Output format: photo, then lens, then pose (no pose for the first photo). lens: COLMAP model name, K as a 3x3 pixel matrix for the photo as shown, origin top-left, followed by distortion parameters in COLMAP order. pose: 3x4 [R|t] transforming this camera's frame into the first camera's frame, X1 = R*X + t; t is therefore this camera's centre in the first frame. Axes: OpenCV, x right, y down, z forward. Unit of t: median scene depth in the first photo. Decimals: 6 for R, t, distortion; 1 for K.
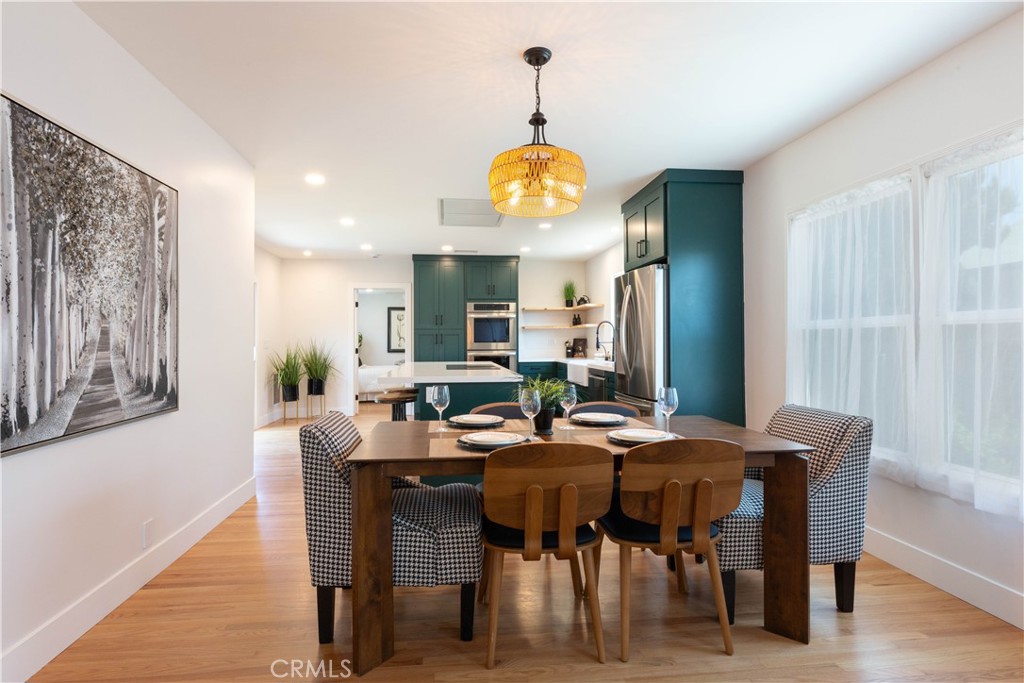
lens RADIAL K [[499.8, 0, 491.3], [0, 499.8, 332.5], [0, 0, 1]] dist [-0.001671, 0.000276]
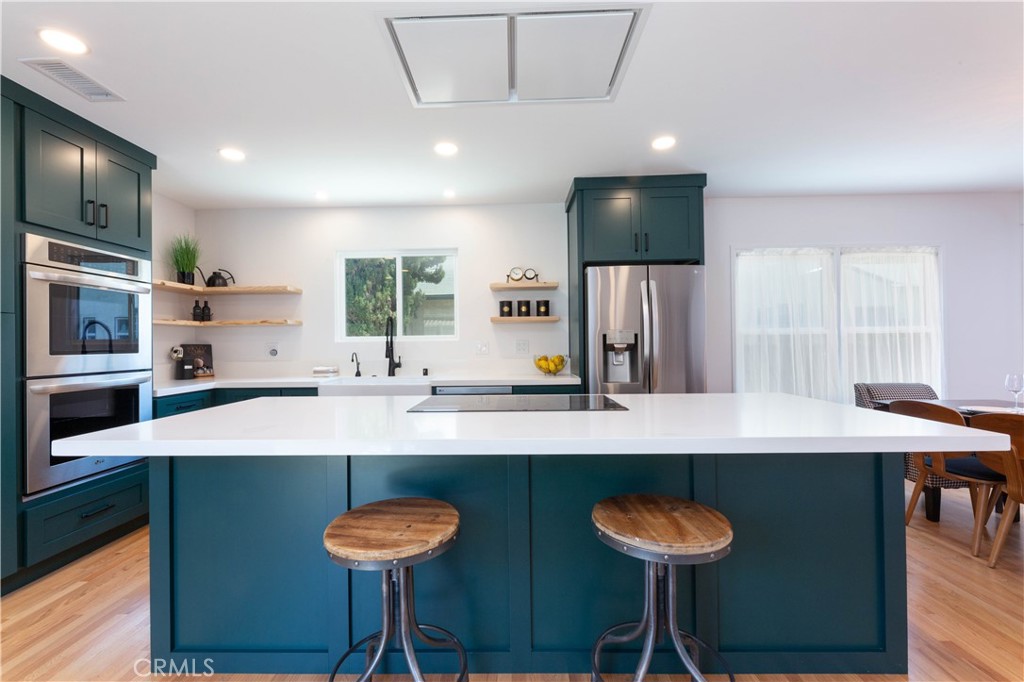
lens RADIAL K [[422.4, 0, 506.8], [0, 422.4, 342.0], [0, 0, 1]] dist [0.000434, -0.000413]
pose [[0.124394, 0.006596, 0.992211, -0.794742], [-0.005117, 0.999969, -0.006006, 0.032951], [-0.992220, -0.004330, 0.124424, 1.848527]]
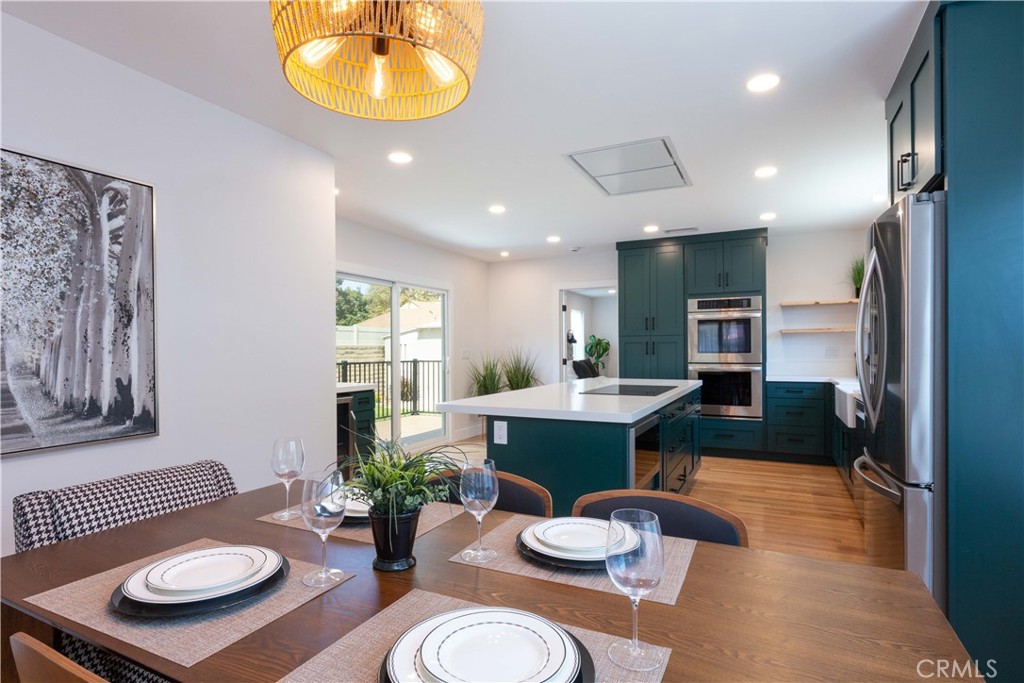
lens RADIAL K [[521.3, 0, 511.7], [0, 521.3, 346.7], [0, 0, 1]] dist [0.003161, 0.000763]
pose [[0.845780, -0.002479, -0.533526, 0.405655], [0.011391, 0.999845, 0.013412, -0.007185], [0.533410, -0.017421, 0.845677, 0.565513]]
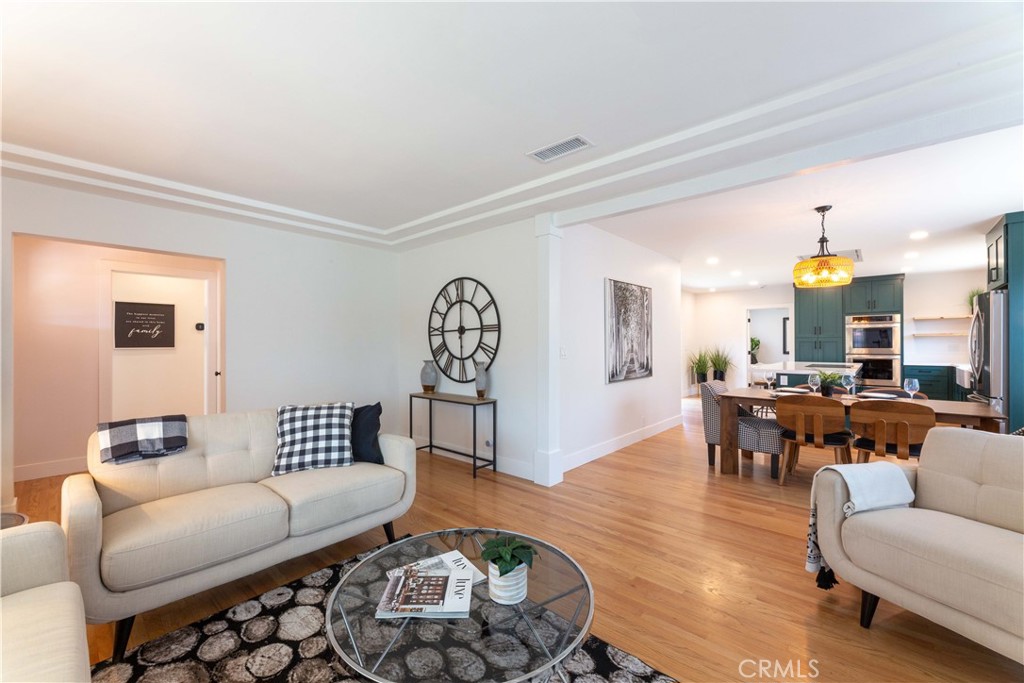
lens RADIAL K [[409.0, 0, 506.2], [0, 409.0, 341.0], [0, 0, 1]] dist [0.003619, -0.000270]
pose [[0.670017, -0.001494, -0.742344, 0.408576], [0.012811, 0.999872, 0.009551, -0.051384], [0.742235, -0.015910, 0.669950, -0.925417]]
